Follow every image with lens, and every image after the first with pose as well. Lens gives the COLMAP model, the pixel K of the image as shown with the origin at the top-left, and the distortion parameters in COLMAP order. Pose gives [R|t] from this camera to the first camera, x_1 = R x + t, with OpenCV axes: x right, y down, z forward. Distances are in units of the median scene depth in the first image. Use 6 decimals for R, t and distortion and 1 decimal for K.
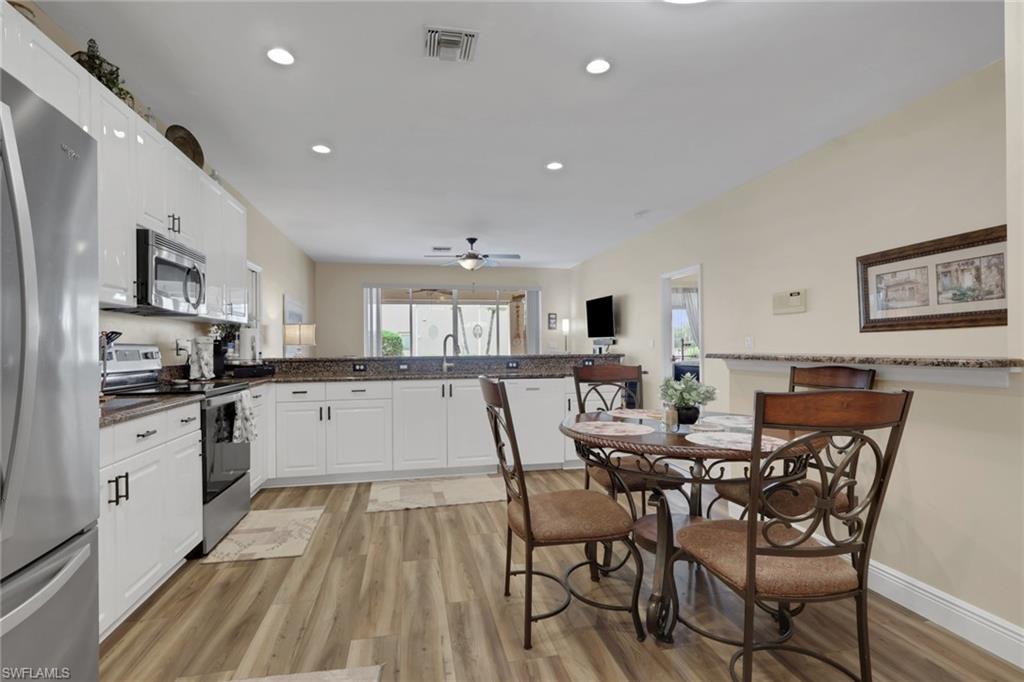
lens RADIAL K [[503.3, 0, 512.6], [0, 503.3, 346.1], [0, 0, 1]] dist [-0.003246, -0.001083]
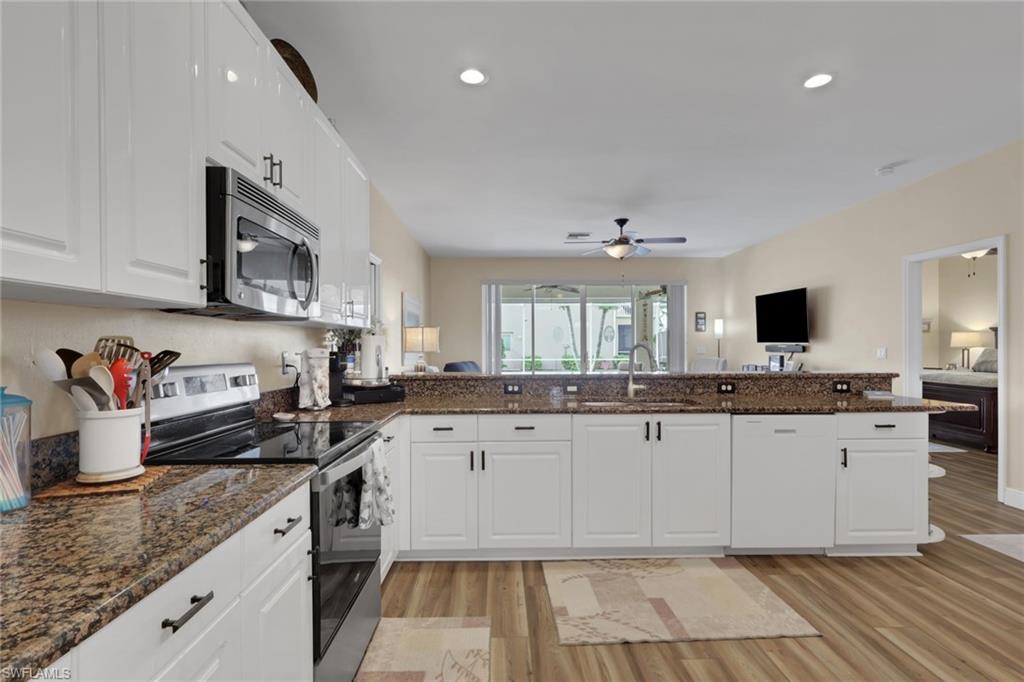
lens RADIAL K [[501.0, 0, 503.9], [0, 501.0, 349.1], [0, 0, 1]] dist [0.000970, -0.000041]
pose [[0.980821, 0.007231, -0.194778, -0.205422], [-0.005728, 0.999949, 0.008281, -0.023869], [0.194828, -0.007006, 0.980812, 0.337452]]
